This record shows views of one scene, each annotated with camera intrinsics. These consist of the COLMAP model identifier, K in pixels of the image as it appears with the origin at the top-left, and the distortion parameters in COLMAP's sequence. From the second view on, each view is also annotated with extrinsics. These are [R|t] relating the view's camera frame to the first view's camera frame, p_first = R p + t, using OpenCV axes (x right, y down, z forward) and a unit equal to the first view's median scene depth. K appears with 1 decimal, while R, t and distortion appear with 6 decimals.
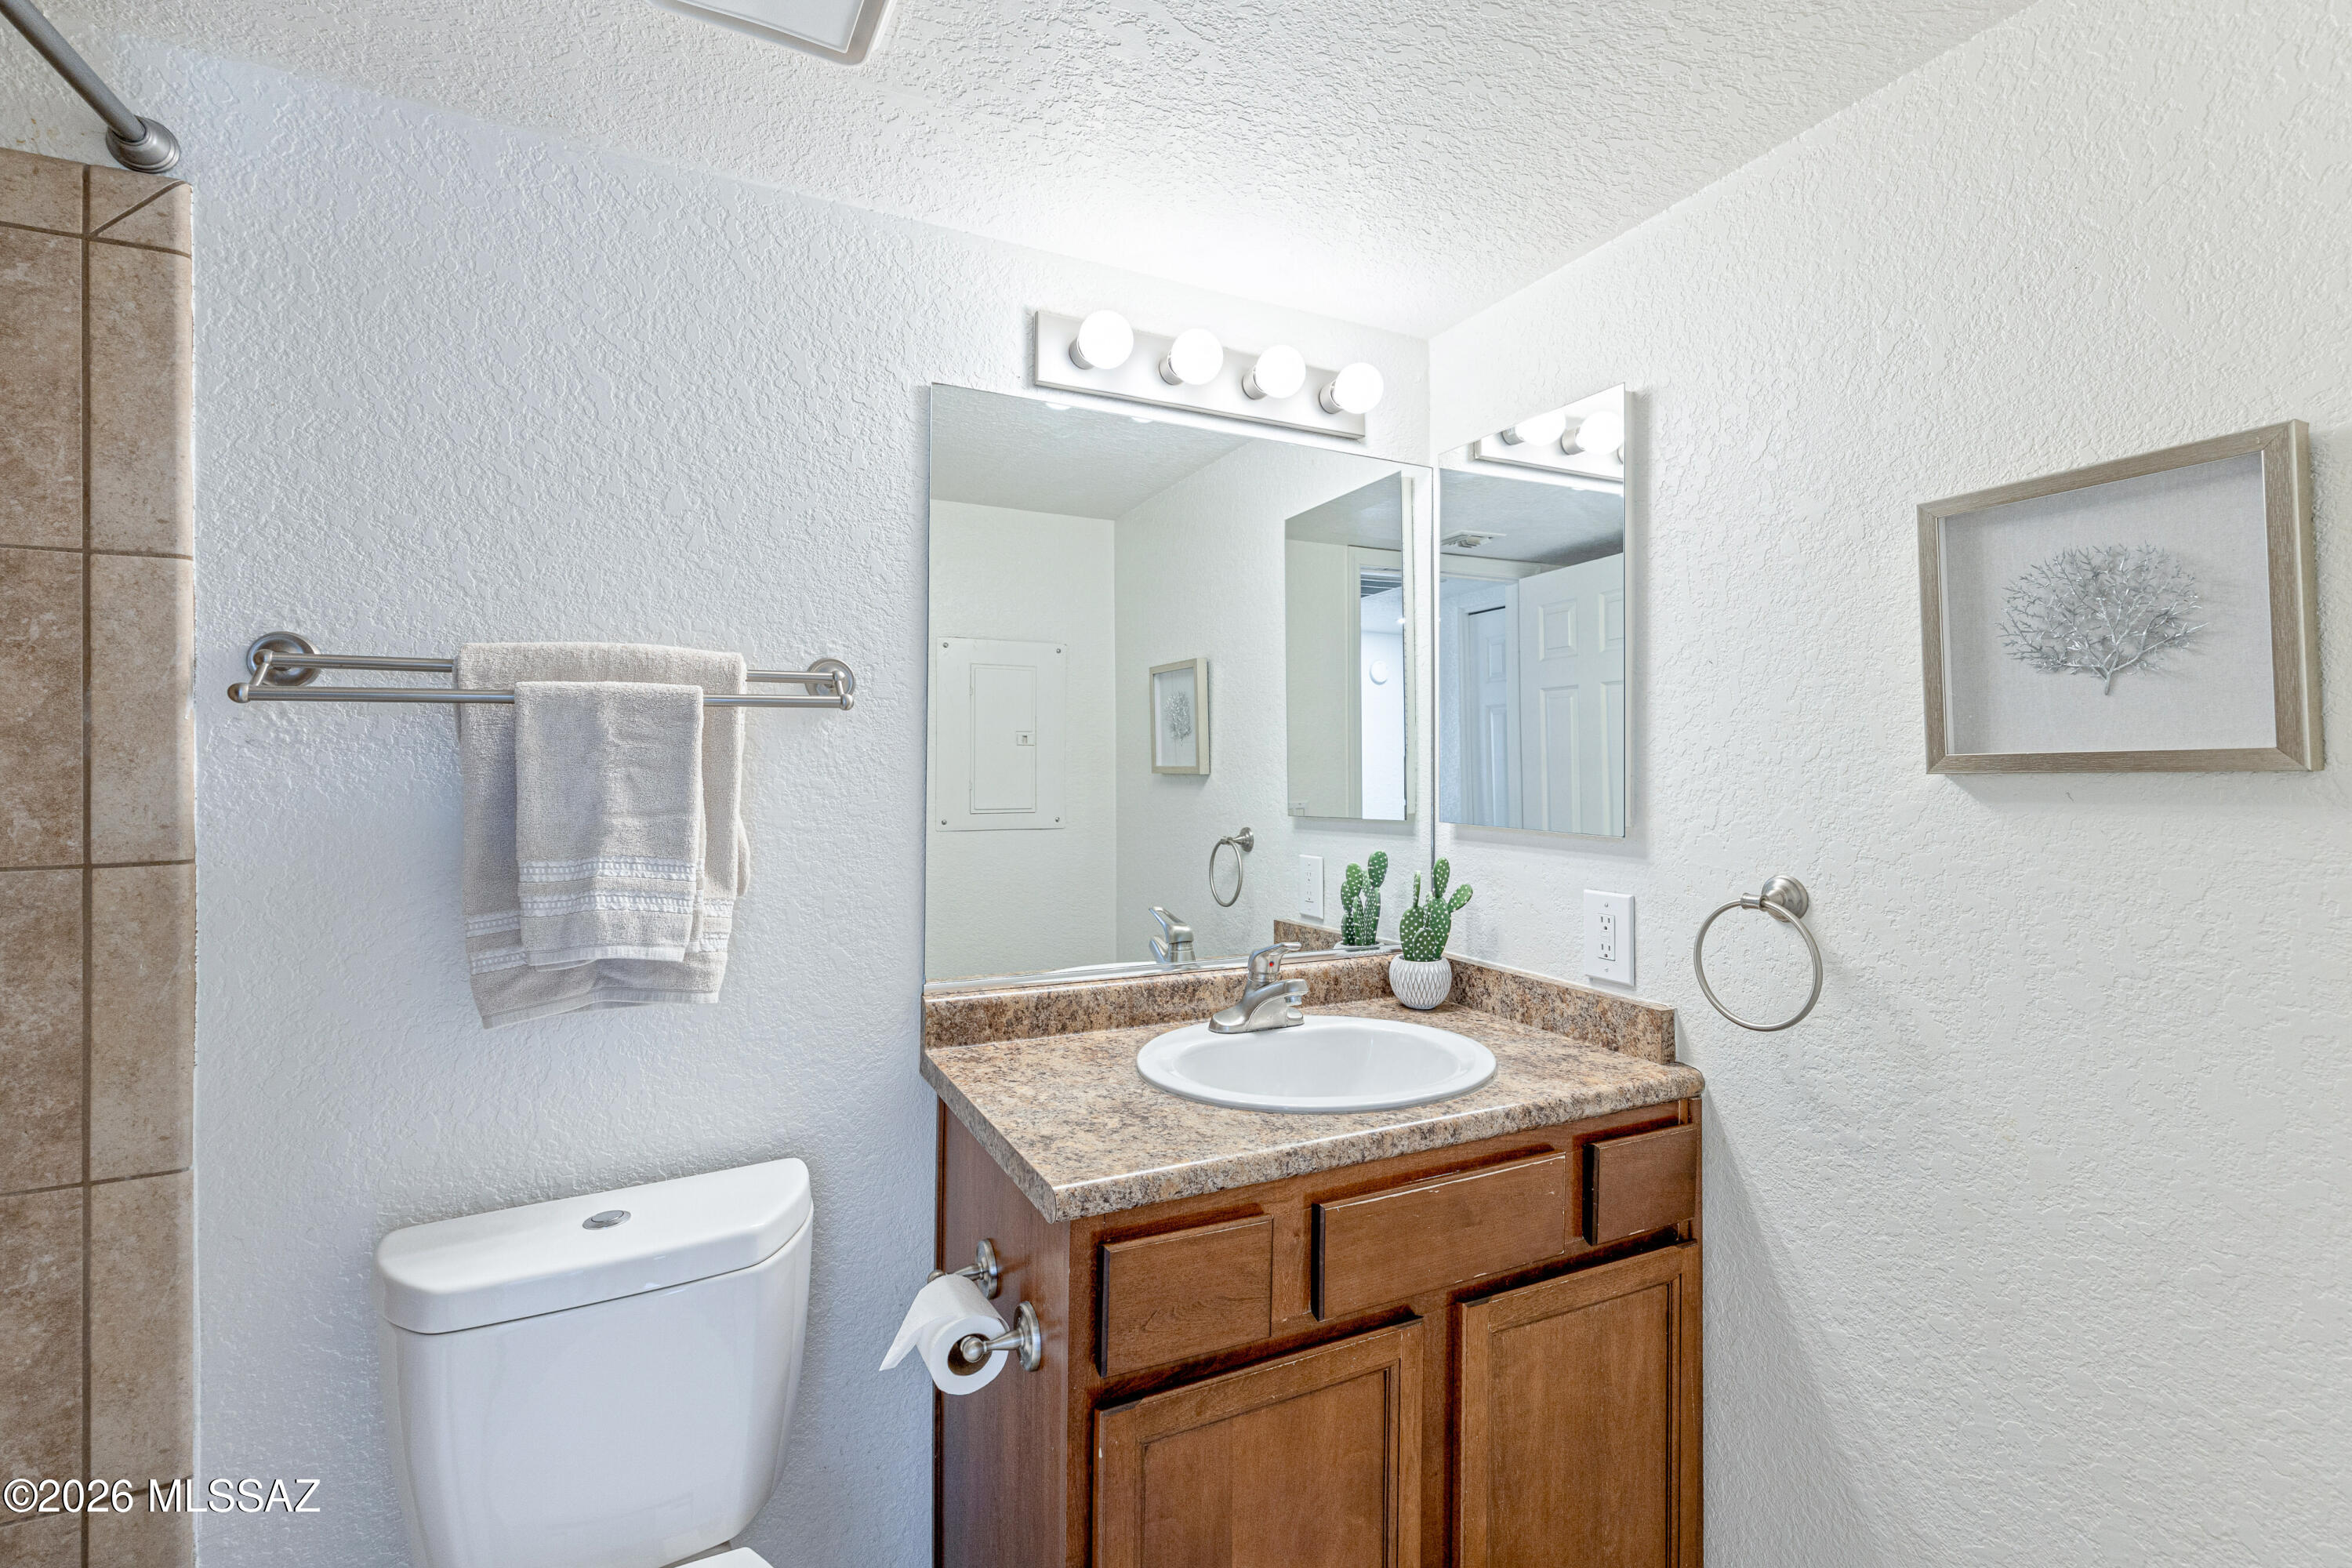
lens RADIAL K [[1028.1, 0, 1166.8], [0, 1028.1, 753.2], [0, 0, 1]] dist [-0.003073, 0.000050]
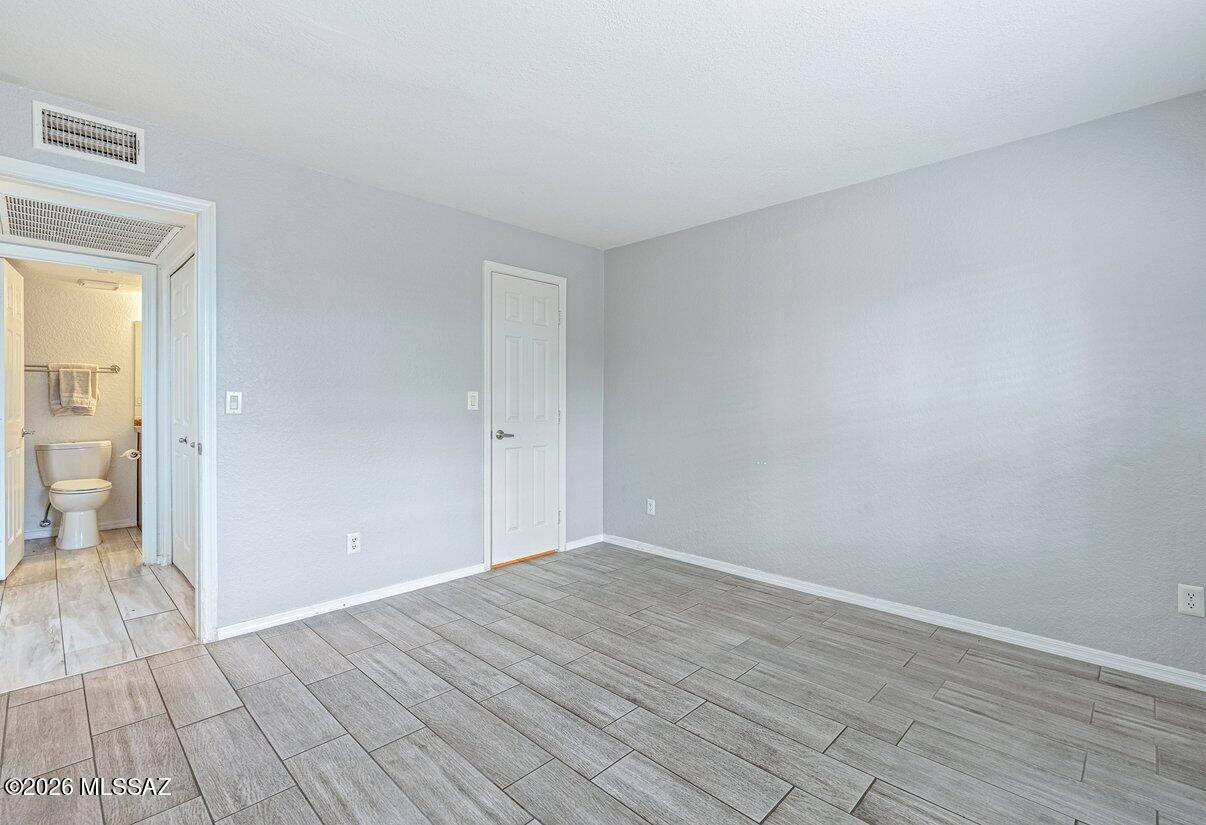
lens RADIAL K [[555.2, 0, 602.7], [0, 555.2, 407.2], [0, 0, 1]] dist [-0.000157, 0.000725]
pose [[0.948660, 0.001422, 0.316293, 1.773365], [-0.008269, 0.999760, 0.020306, 0.090349], [-0.316189, -0.021879, 0.948444, -3.945774]]
